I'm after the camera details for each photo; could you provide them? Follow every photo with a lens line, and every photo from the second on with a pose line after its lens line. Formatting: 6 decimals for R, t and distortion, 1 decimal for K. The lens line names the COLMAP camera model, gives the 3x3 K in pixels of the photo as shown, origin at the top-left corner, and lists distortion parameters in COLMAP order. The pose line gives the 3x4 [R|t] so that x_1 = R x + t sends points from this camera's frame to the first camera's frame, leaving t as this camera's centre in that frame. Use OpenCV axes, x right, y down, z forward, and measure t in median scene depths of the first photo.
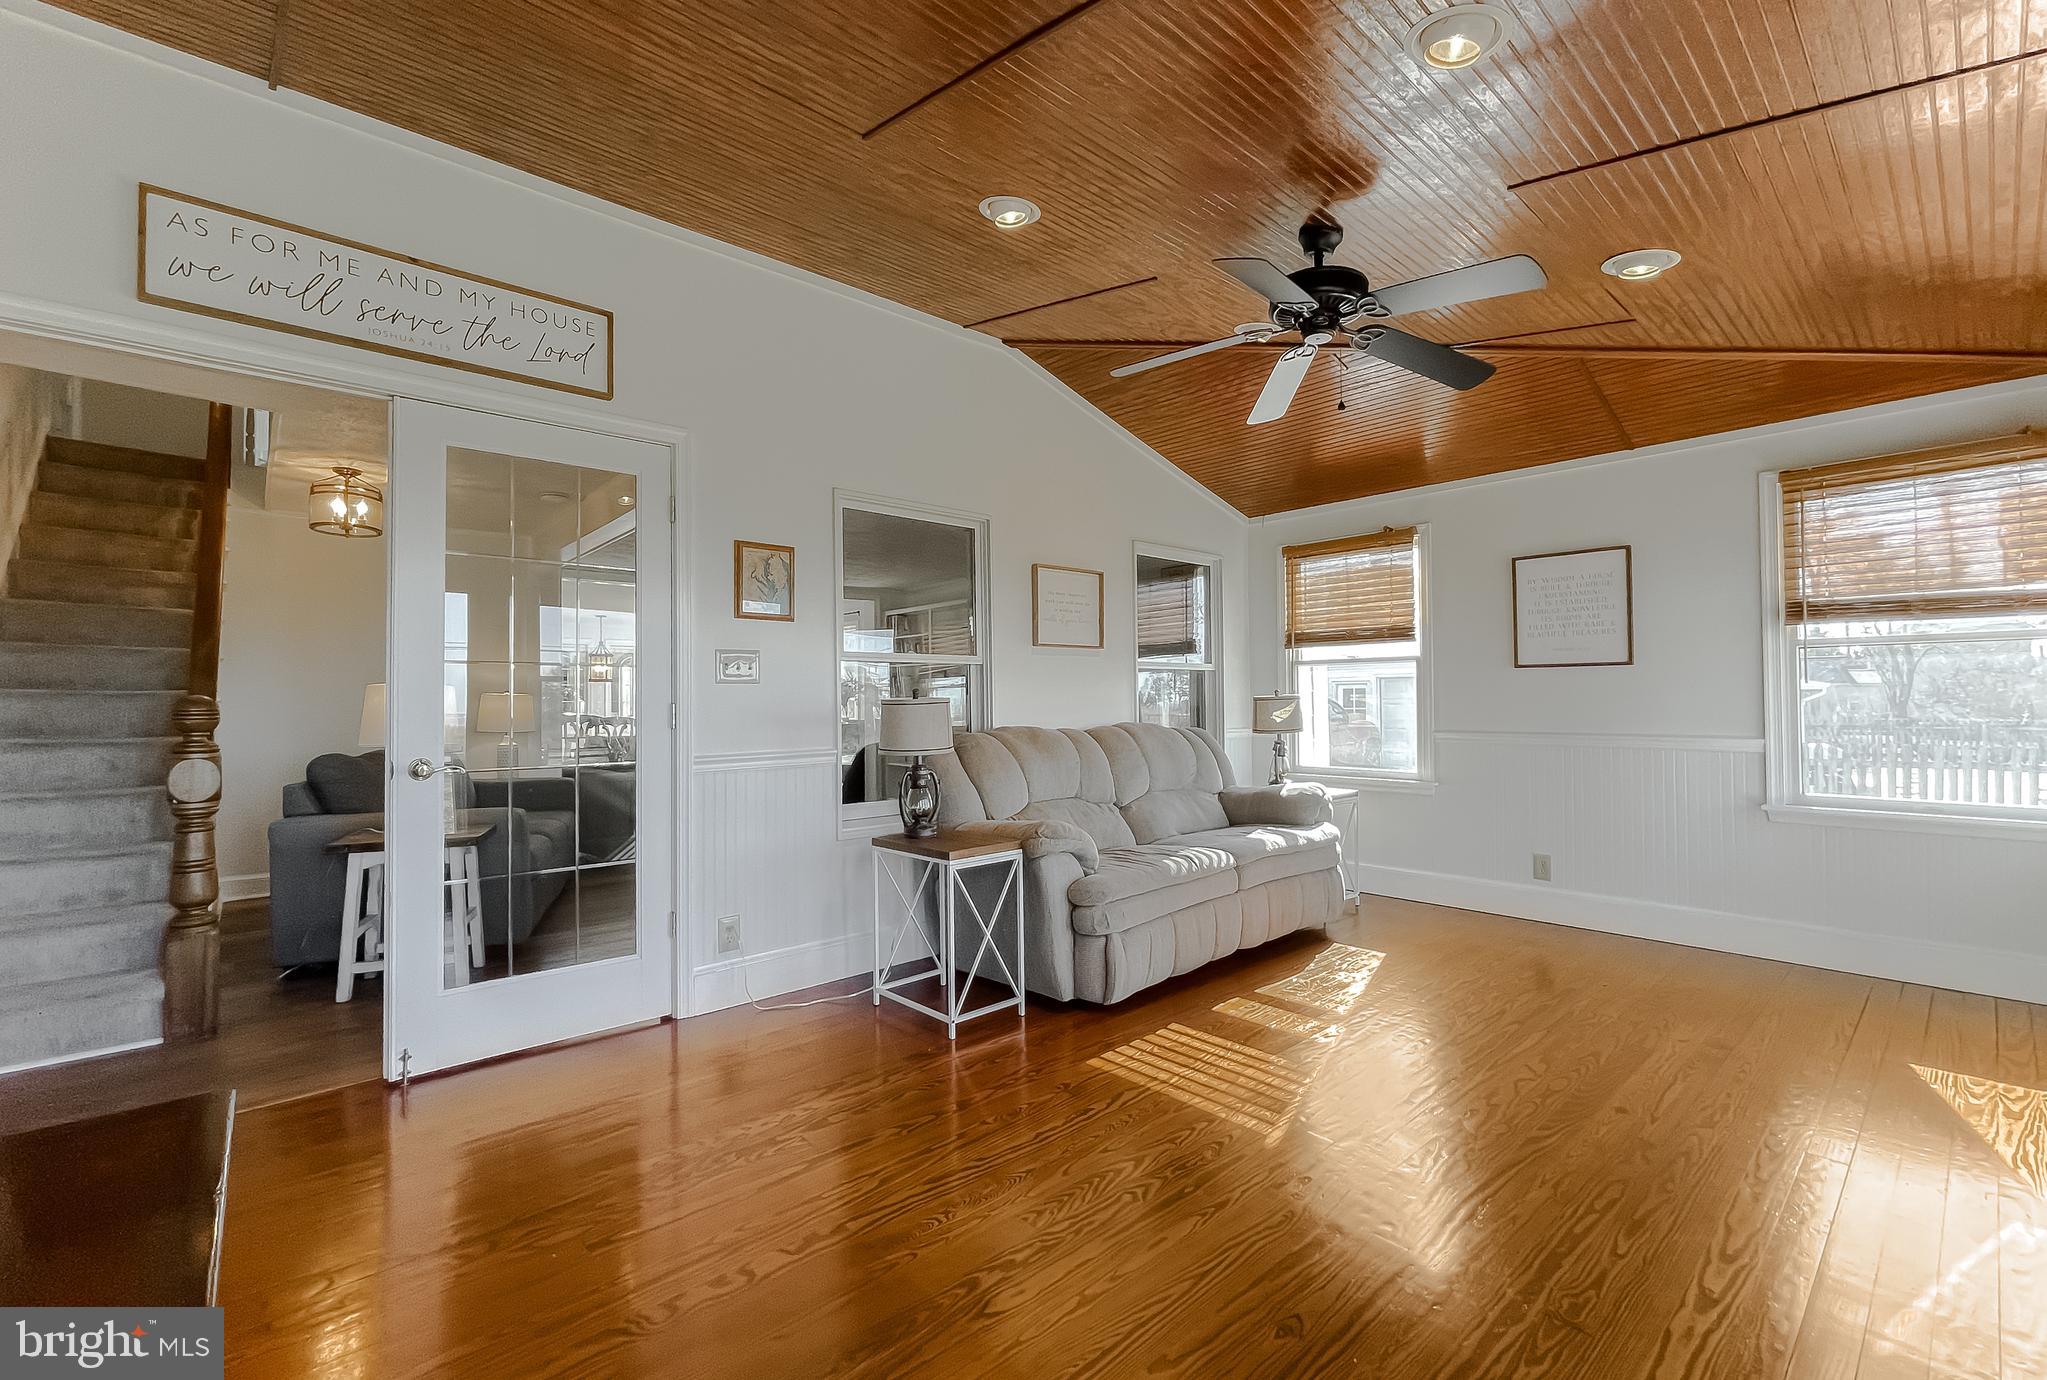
lens RADIAL K [[864.1, 0, 1017.0], [0, 864.1, 688.4], [0, 0, 1]] dist [-0.000745, 0.000736]
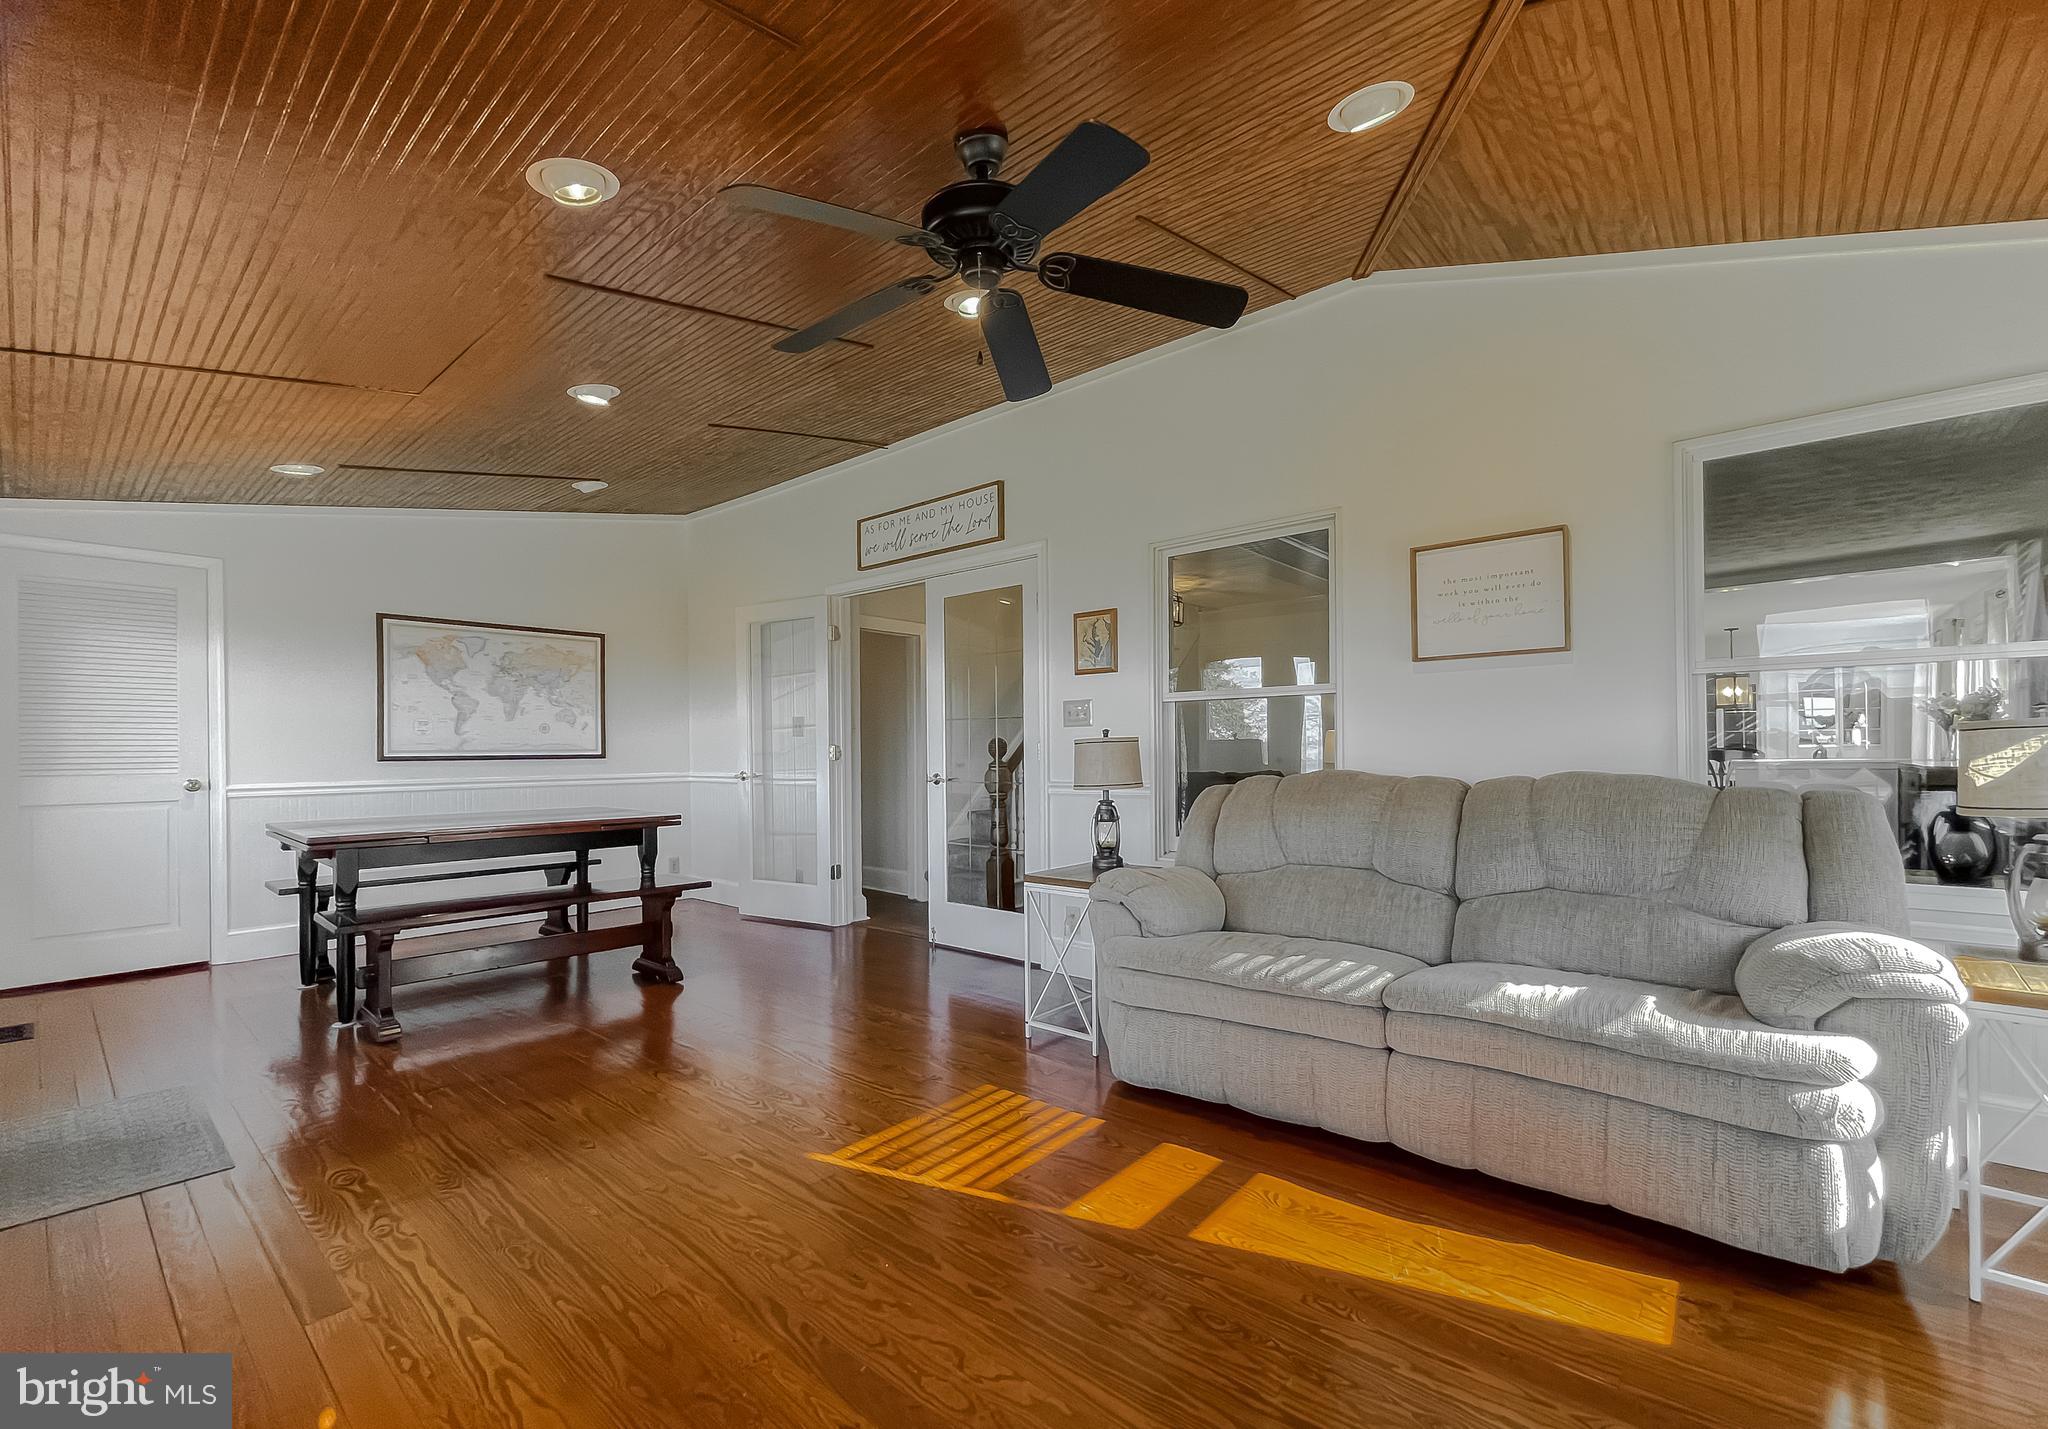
lens RADIAL K [[868.2, 0, 1023.7], [0, 868.2, 746.7], [0, 0, 1]] dist [-0.001920, 0.000129]
pose [[0.139364, 0.009646, -0.990194, 1.139582], [0.024164, 0.999622, 0.013138, 0.006254], [0.989946, -0.025758, 0.139079, 0.911794]]
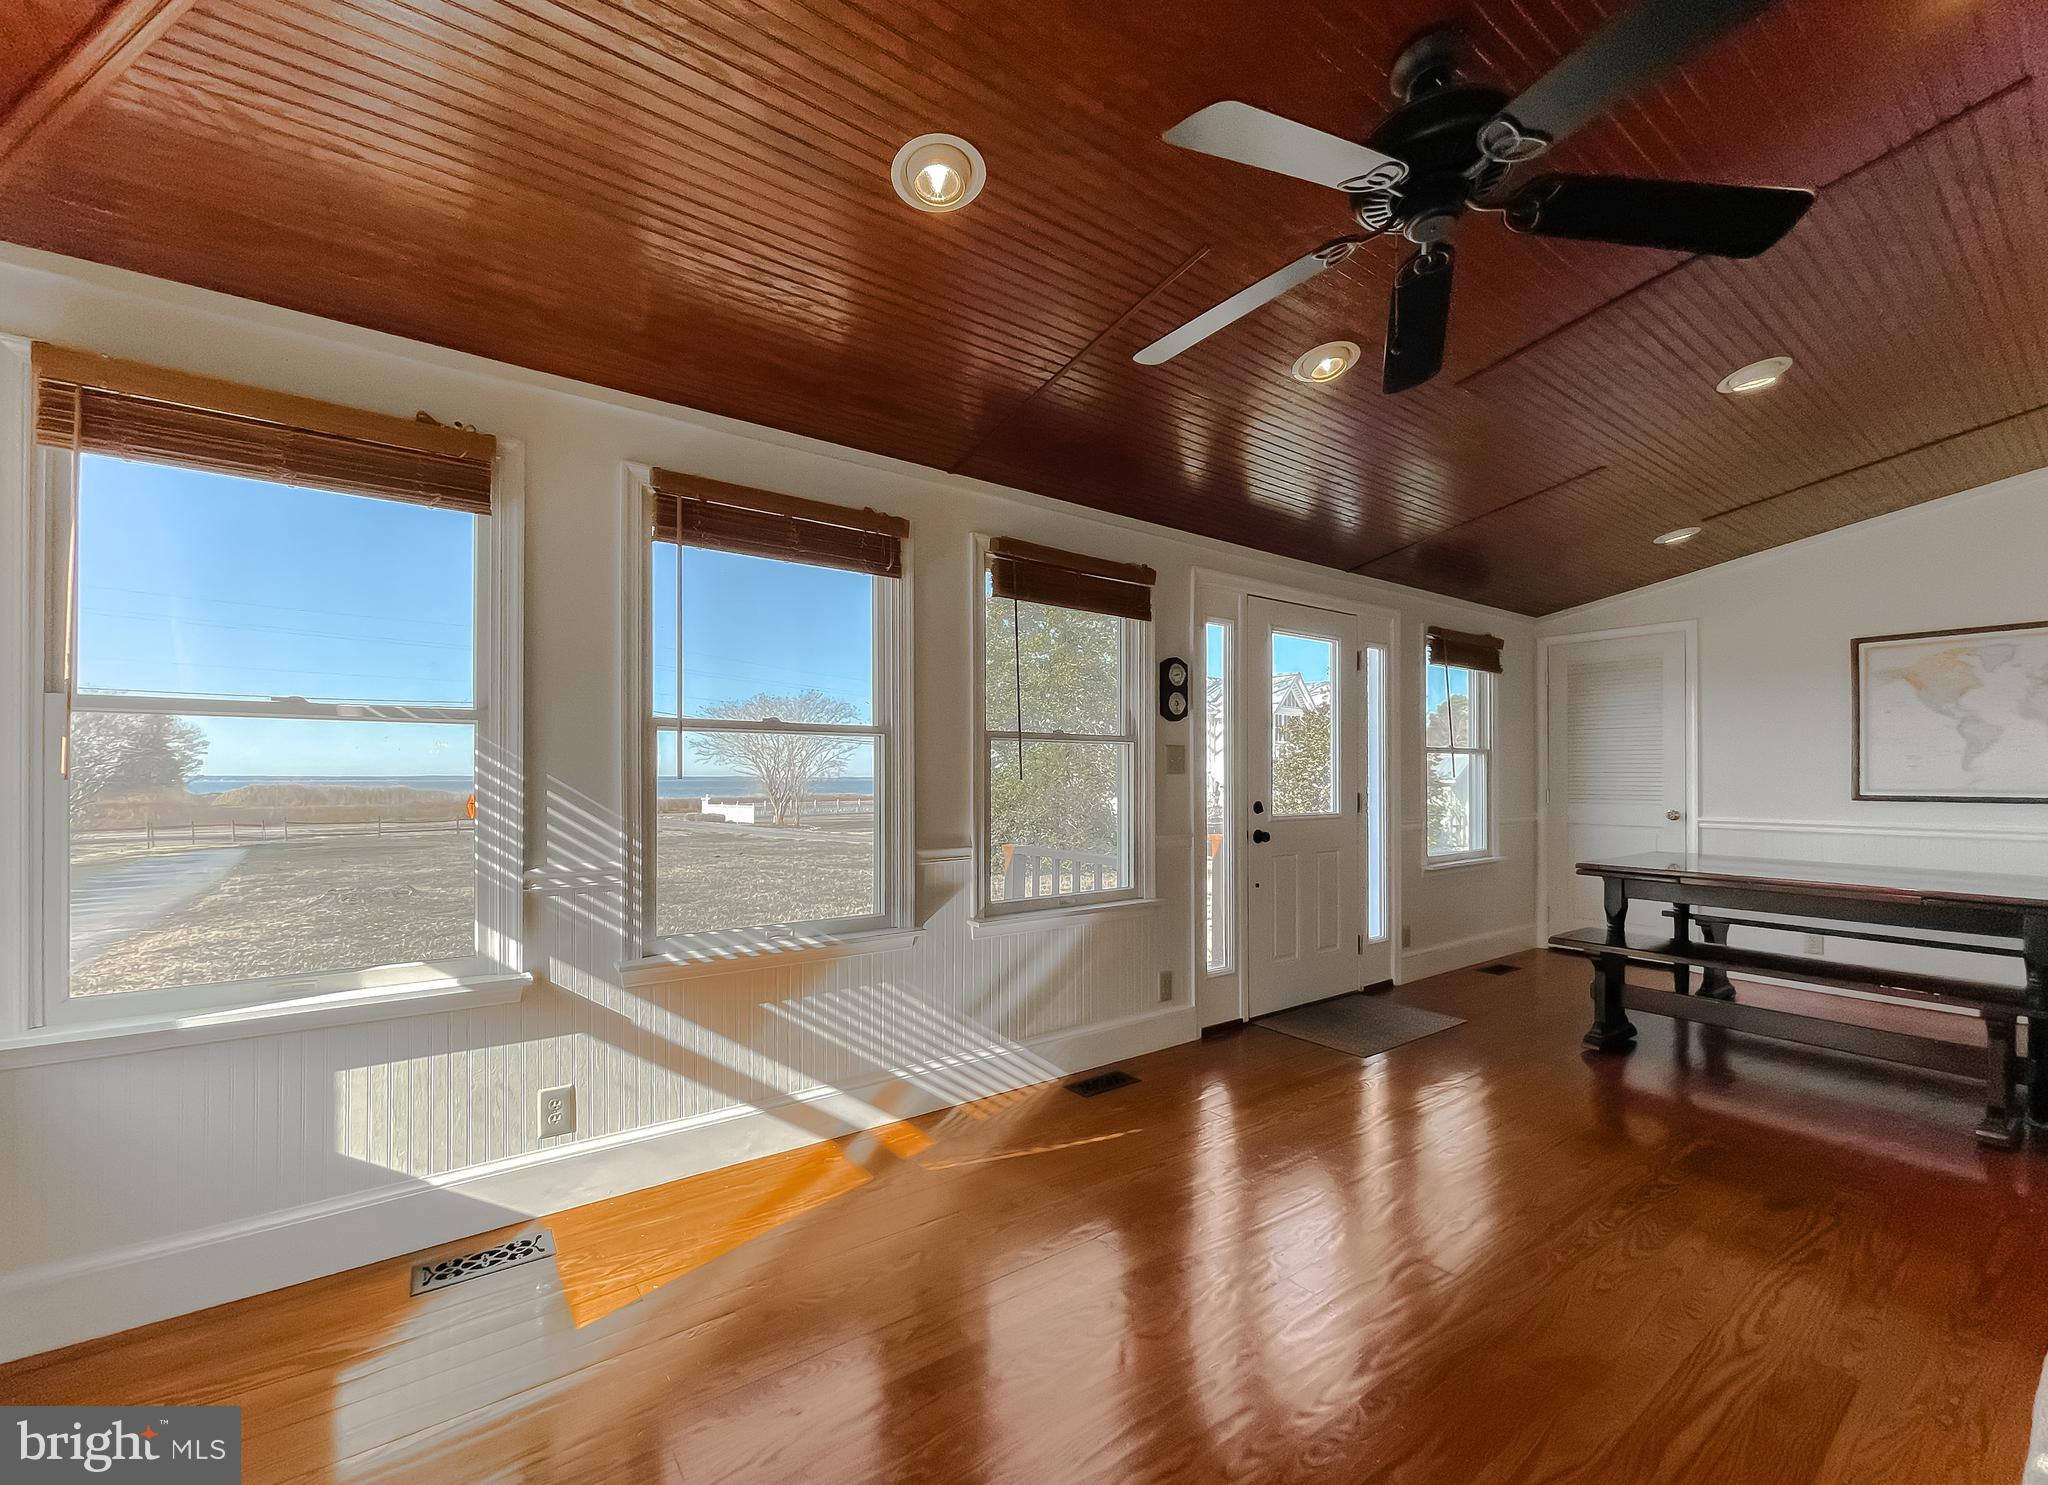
lens RADIAL K [[840.4, 0, 1022.0], [0, 840.4, 770.3], [0, 0, 1]] dist [-0.000219, -0.000103]
pose [[-0.996196, 0.011843, 0.086335, 0.597681], [0.009564, 0.999596, -0.026756, -0.001646], [-0.086617, -0.025828, -0.995907, 1.599124]]
